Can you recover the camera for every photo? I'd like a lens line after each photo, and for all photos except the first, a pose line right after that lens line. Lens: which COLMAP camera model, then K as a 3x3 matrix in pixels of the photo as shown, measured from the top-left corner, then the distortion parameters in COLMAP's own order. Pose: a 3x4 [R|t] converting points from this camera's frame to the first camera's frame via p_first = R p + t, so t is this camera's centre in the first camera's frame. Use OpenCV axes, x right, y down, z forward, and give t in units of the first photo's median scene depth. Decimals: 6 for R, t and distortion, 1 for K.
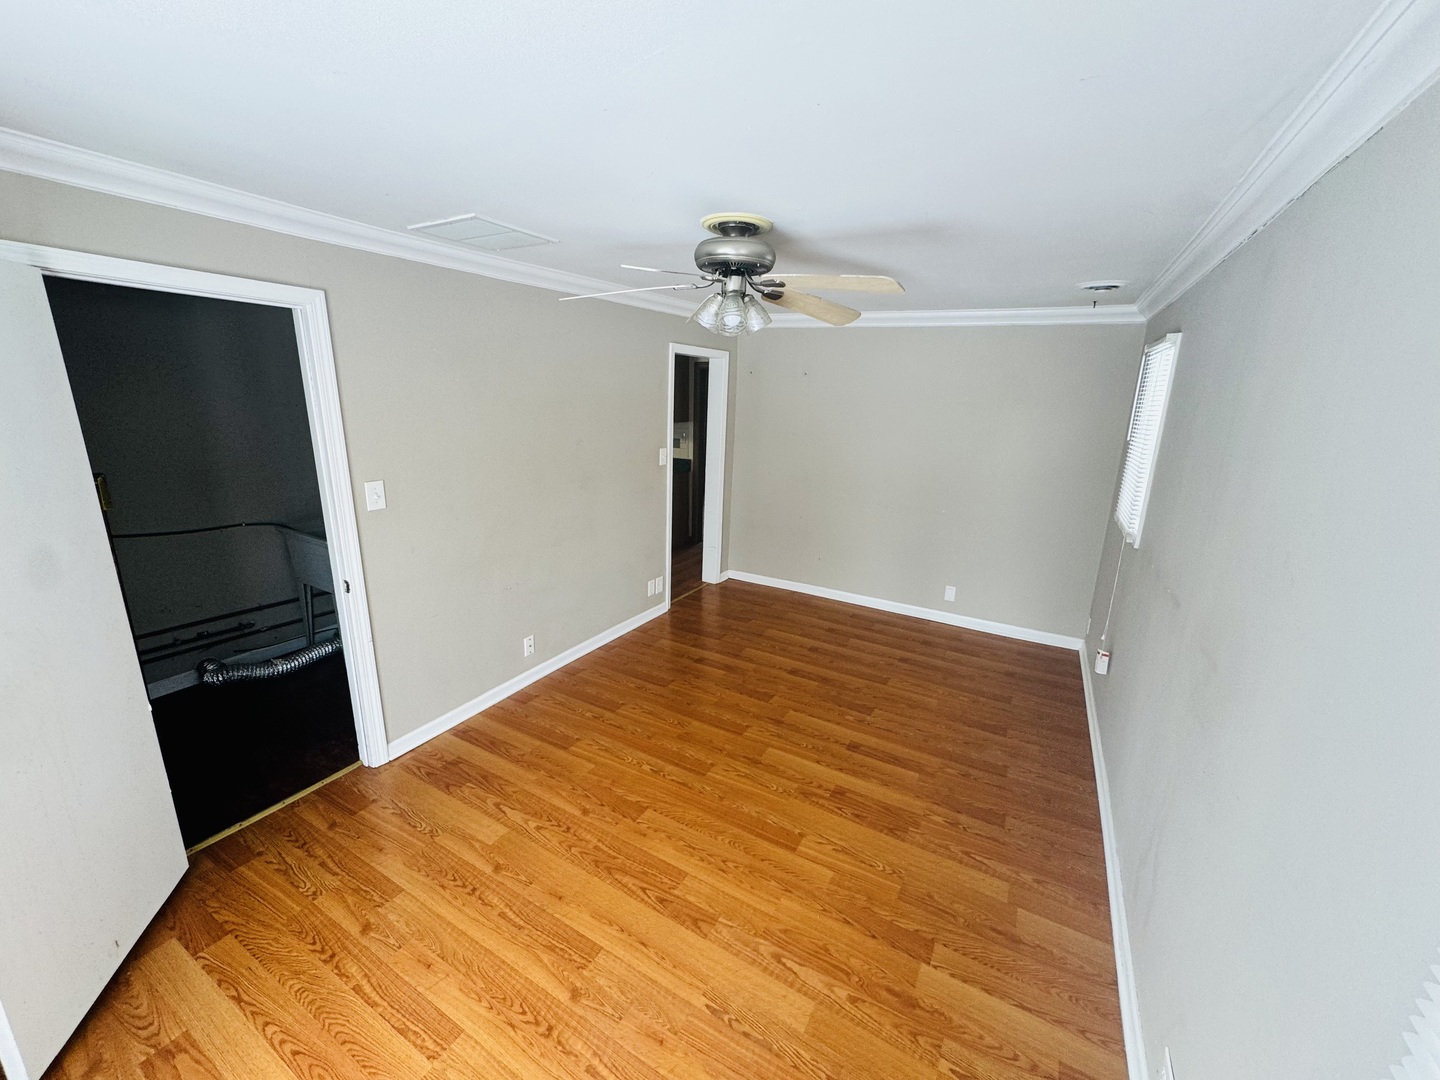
lens RADIAL K [[573.3, 0, 720.0], [0, 573.3, 540.0], [0, 0, 1]] dist [-0.000065, -0.000494]
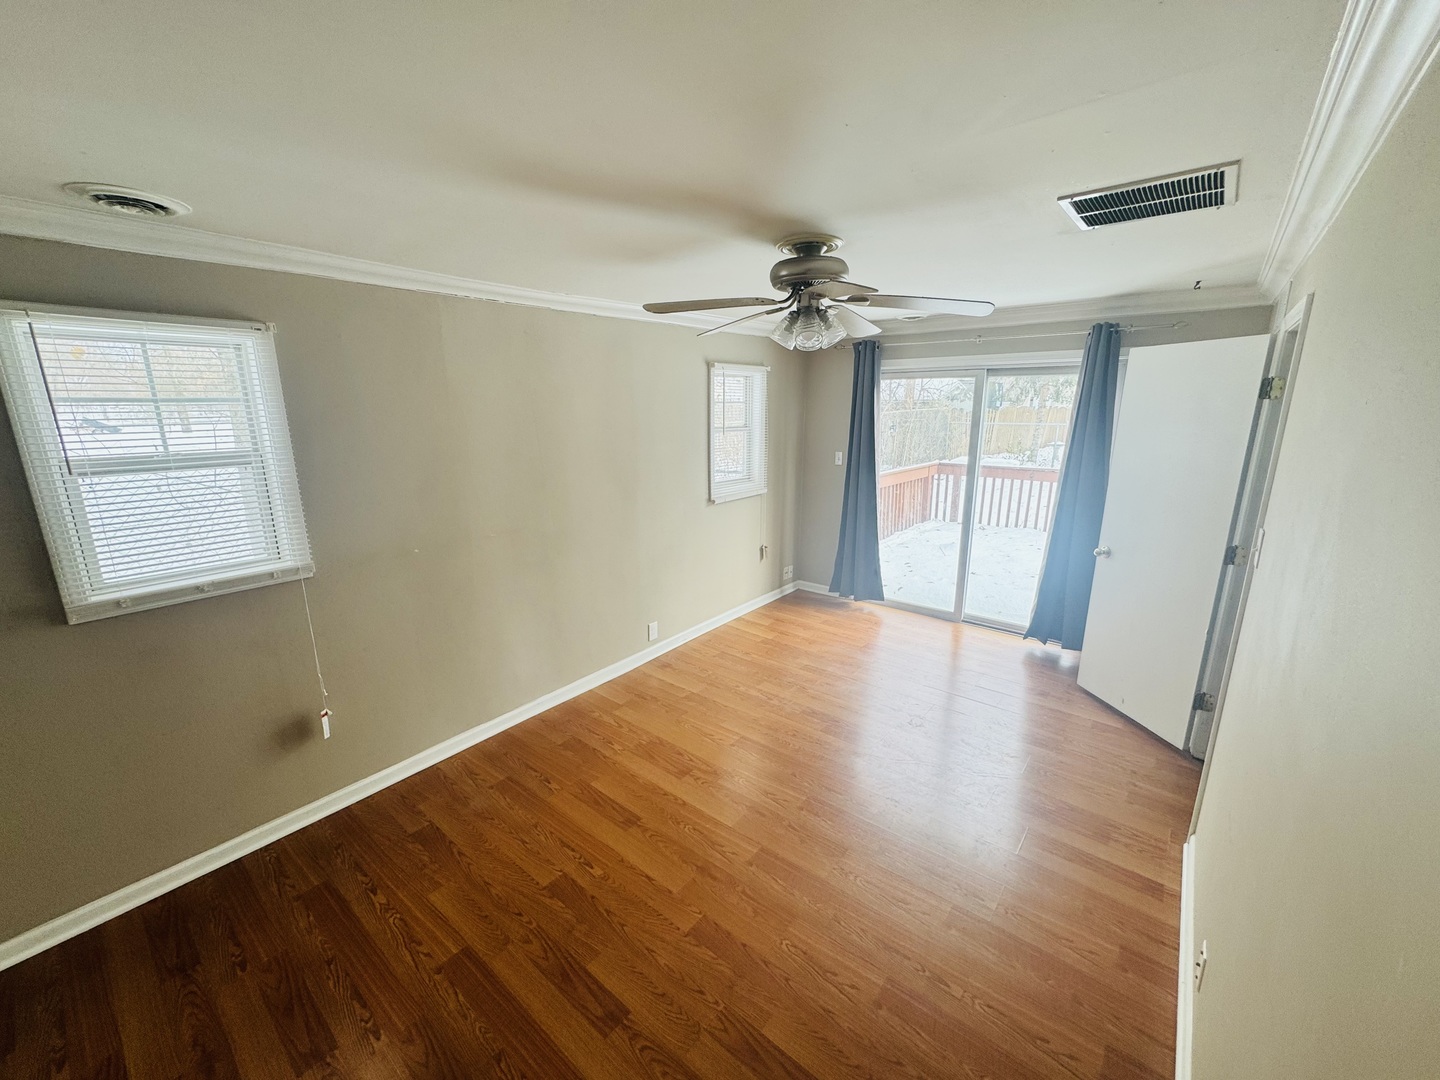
lens RADIAL K [[573.3, 0, 720.0], [0, 573.3, 540.0], [0, 0, 1]] dist [-0.000065, -0.000494]
pose [[-0.984916, -0.061914, 0.161579, -0.010494], [0.021987, 0.881444, 0.471777, -0.437545], [-0.171633, 0.468213, -0.866786, 1.636960]]
